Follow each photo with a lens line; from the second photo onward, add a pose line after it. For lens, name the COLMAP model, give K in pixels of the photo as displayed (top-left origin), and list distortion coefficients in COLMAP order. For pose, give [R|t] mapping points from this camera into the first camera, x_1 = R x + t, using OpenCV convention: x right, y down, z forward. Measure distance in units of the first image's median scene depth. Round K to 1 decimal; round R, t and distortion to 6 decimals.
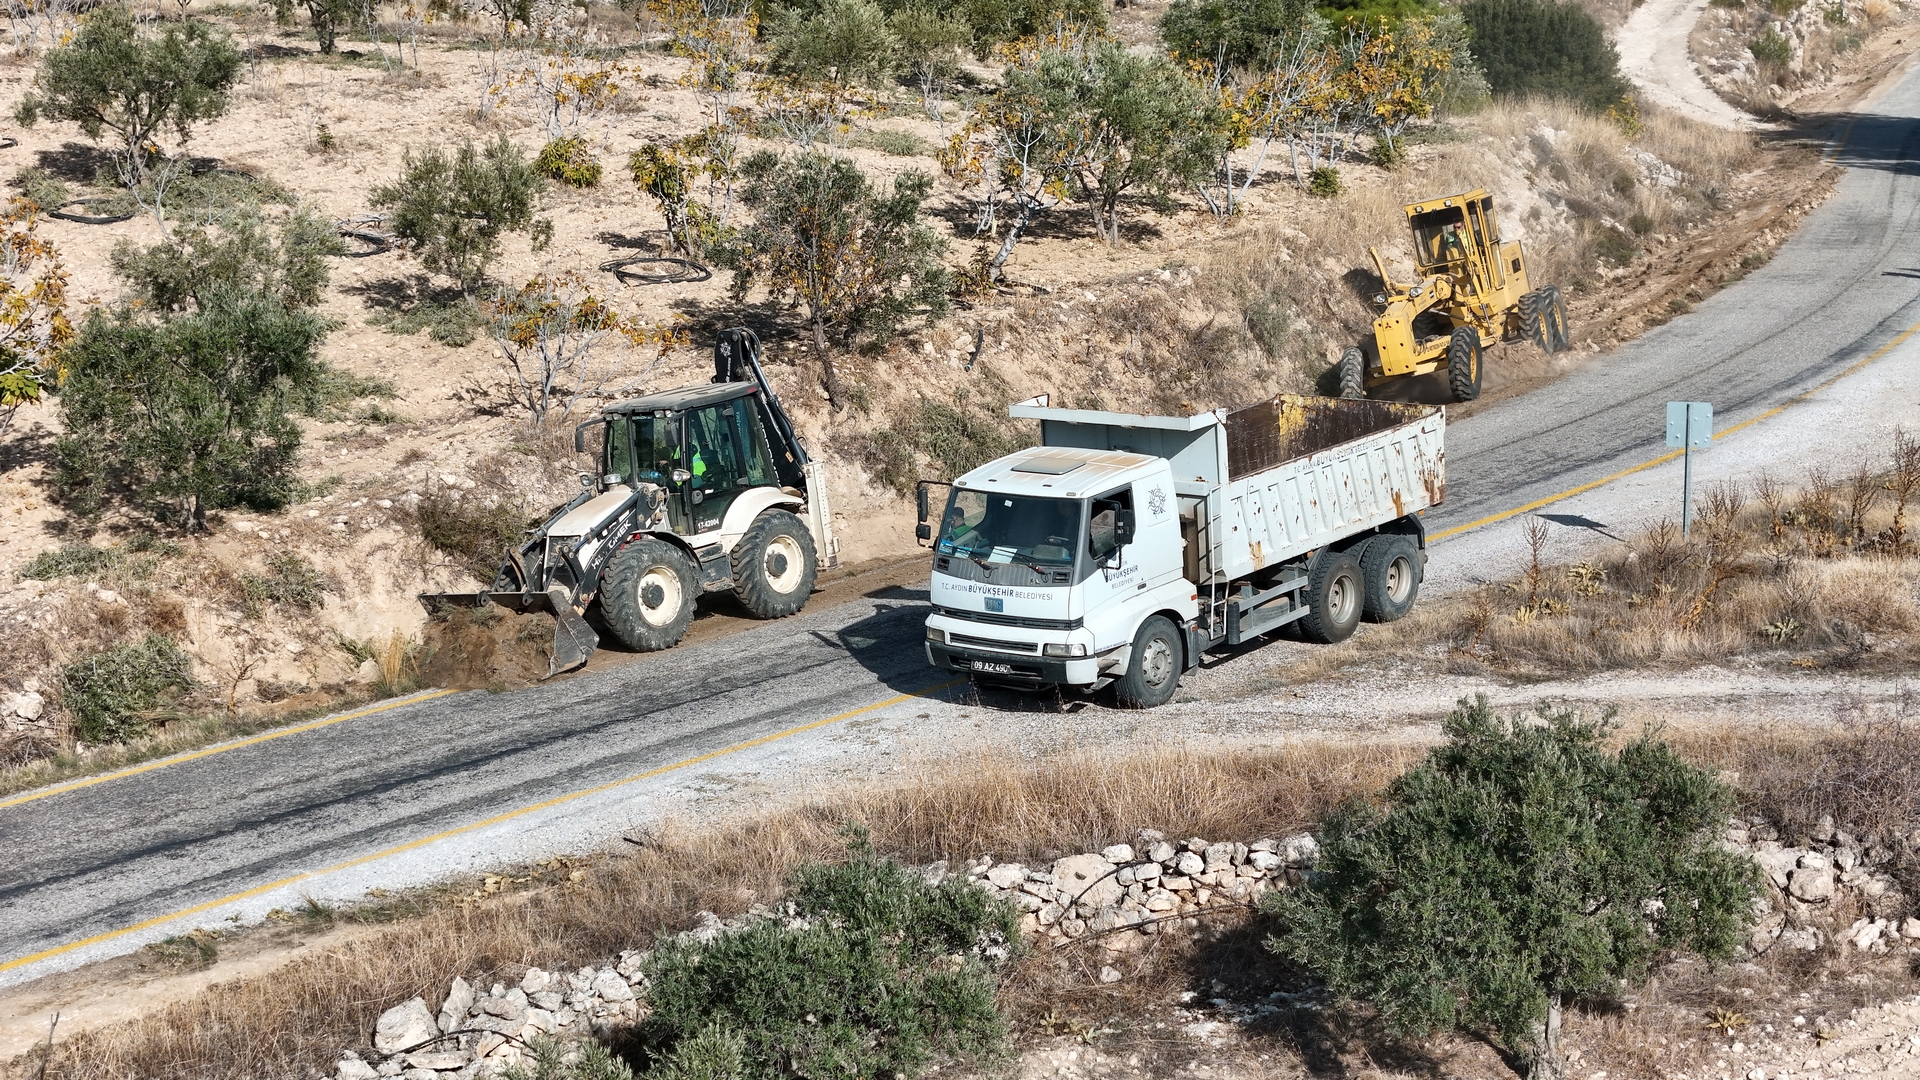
lens RADIAL K [[3913.0, 0, 960.0], [0, 3913.0, 540.0], [0, 0, 1]] dist [-0.217611, 0.611329]
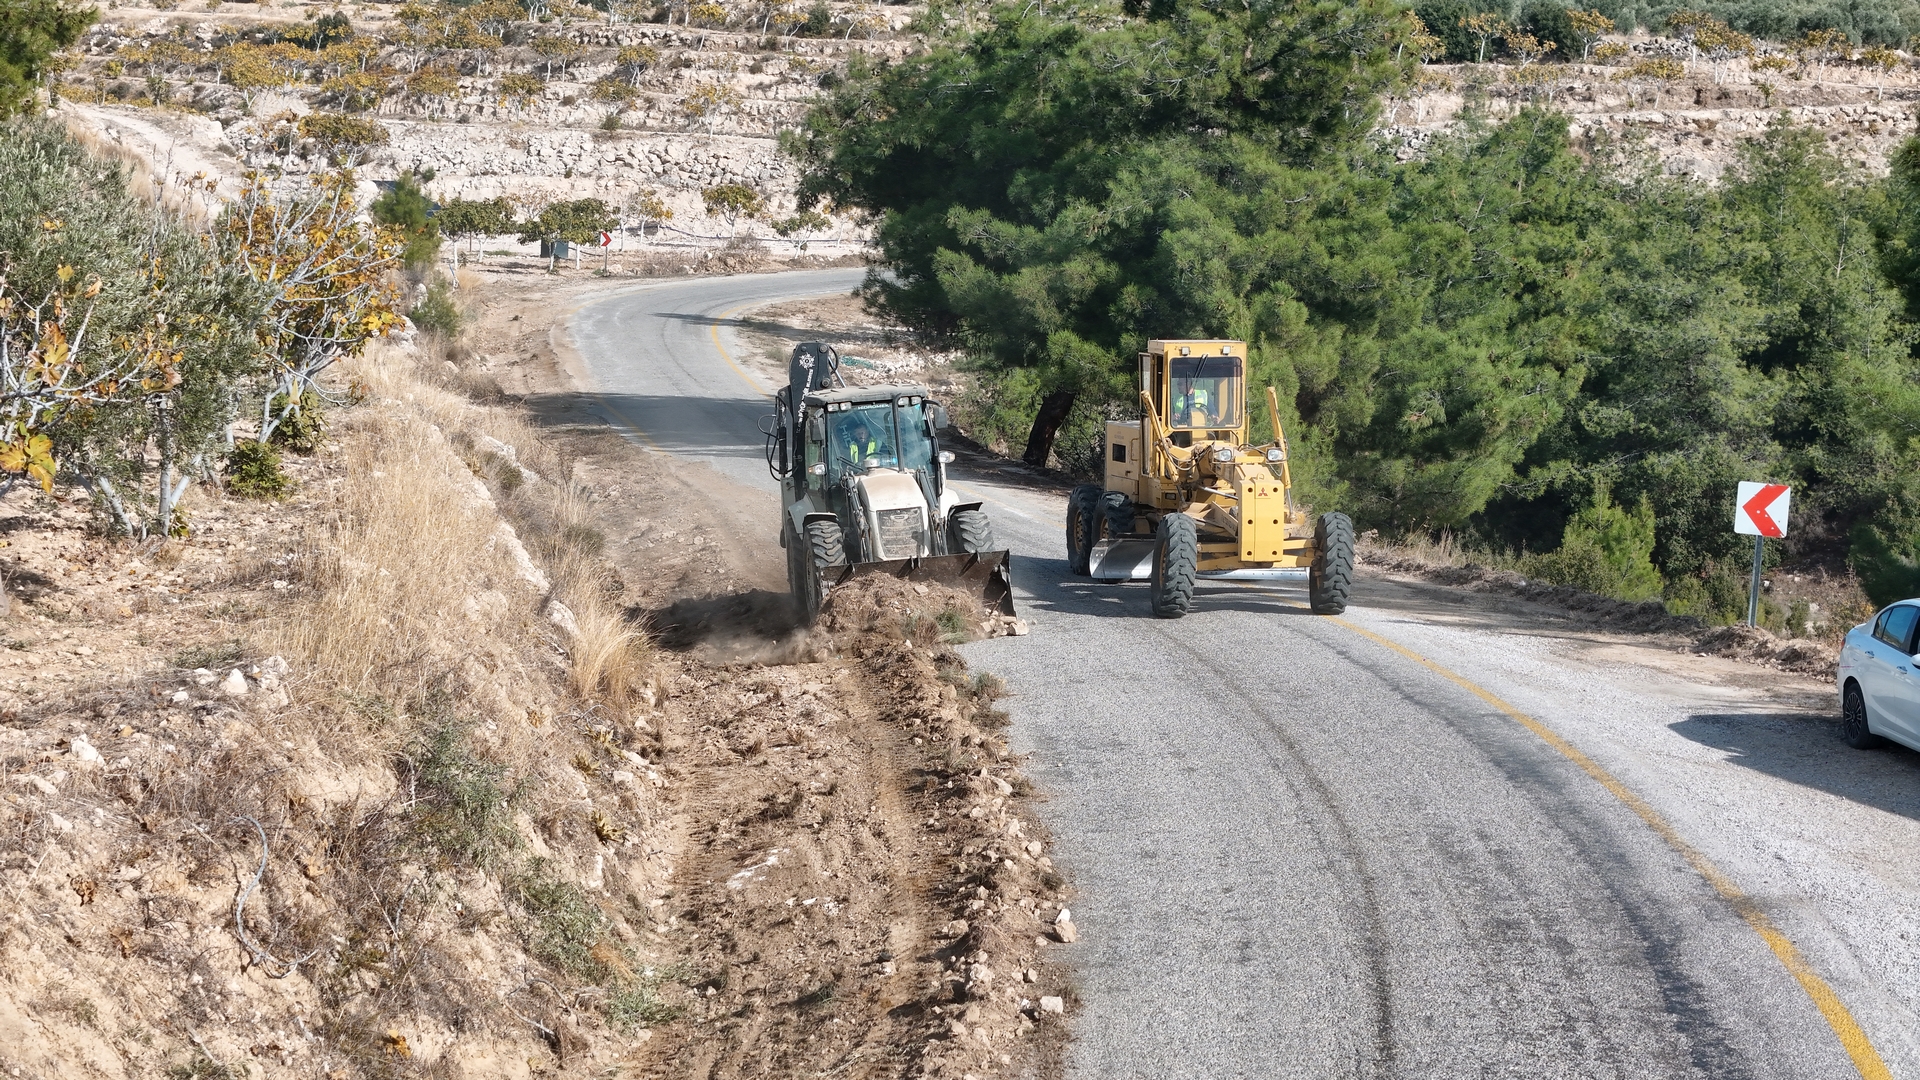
lens RADIAL K [[3913.0, 0, 960.0], [0, 3913.0, 540.0], [0, 0, 1]] dist [-0.217611, 0.611329]
pose [[0.902012, -0.036450, 0.430169, -0.054146], [0.075040, 0.994499, -0.073081, -0.056617], [-0.425139, 0.098200, 0.899785, 0.731137]]
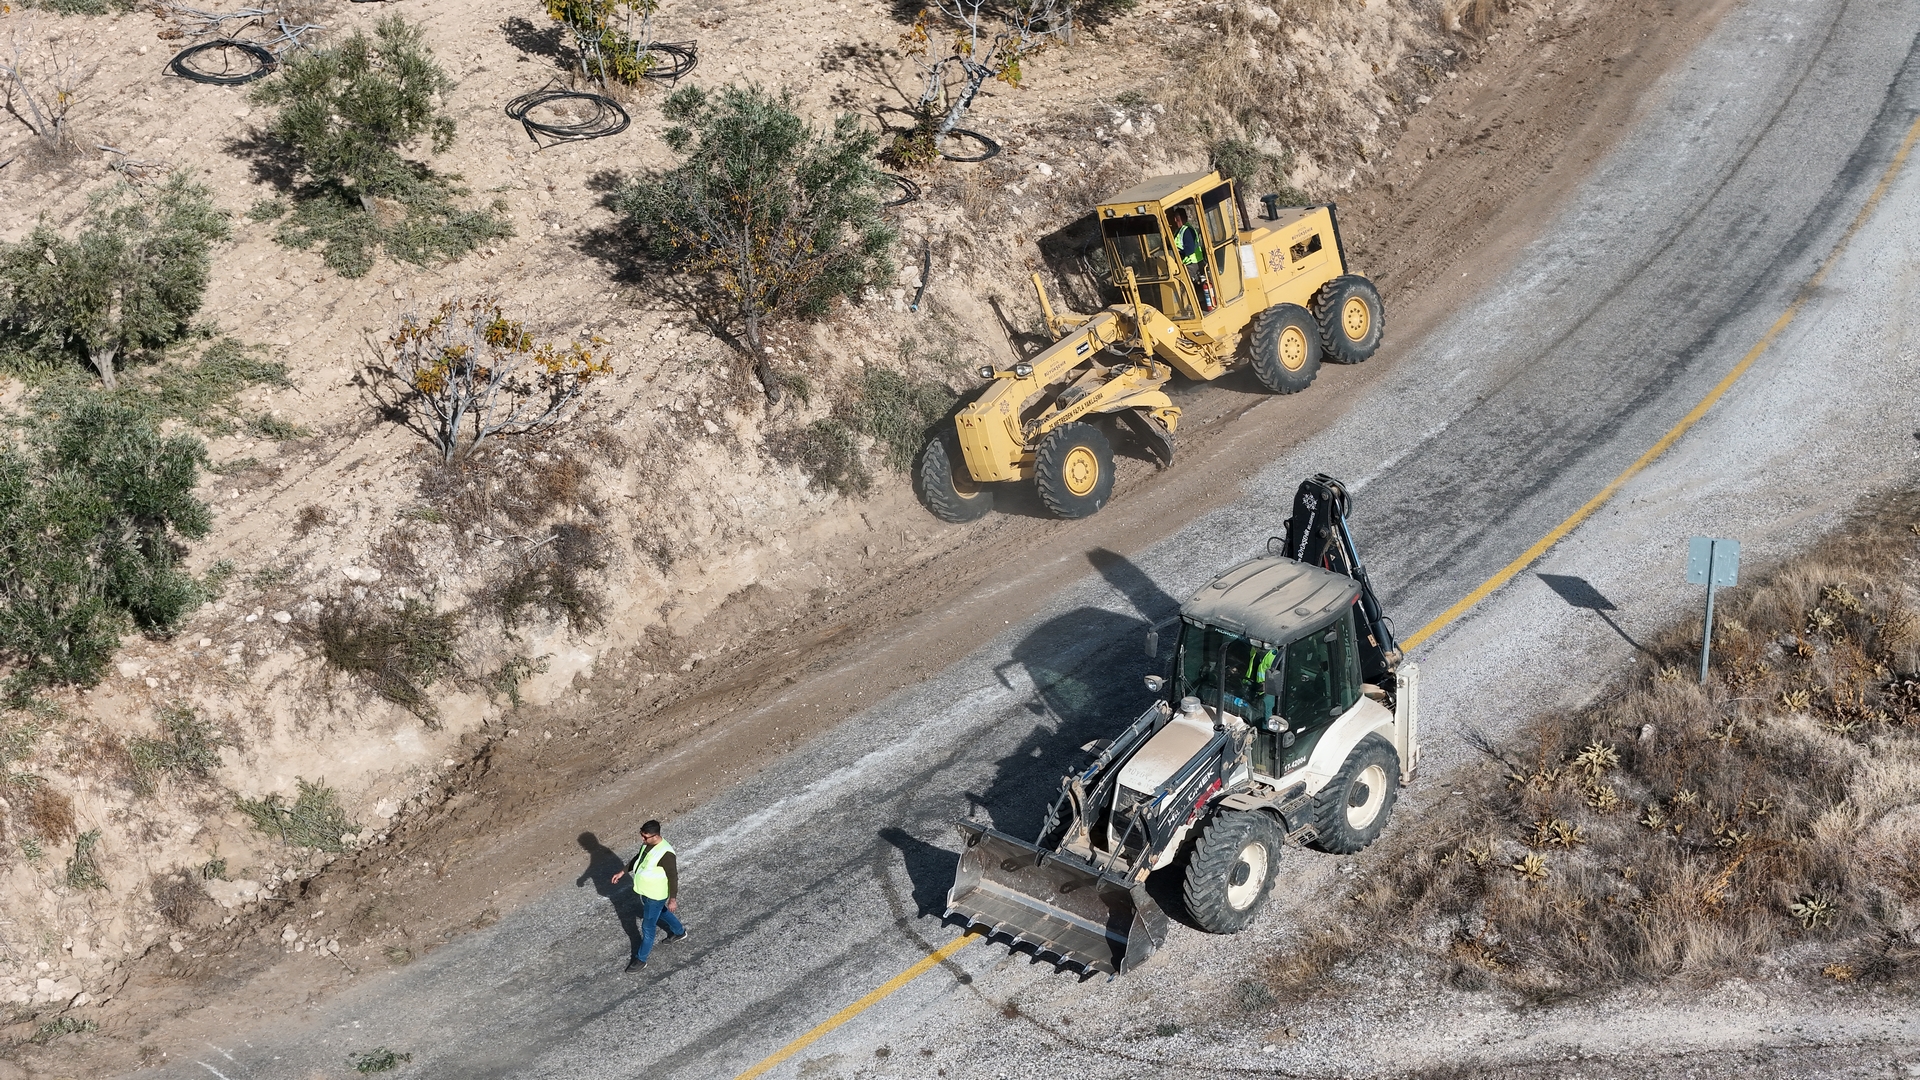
lens RADIAL K [[3913.0, 0, 960.0], [0, 3913.0, 540.0], [0, 0, 1]] dist [-0.217611, 0.611329]
pose [[0.999706, -0.002091, 0.024176, -0.010091], [-0.003711, 0.971386, 0.237478, -0.222320], [-0.023981, -0.237498, 0.971092, 0.105784]]
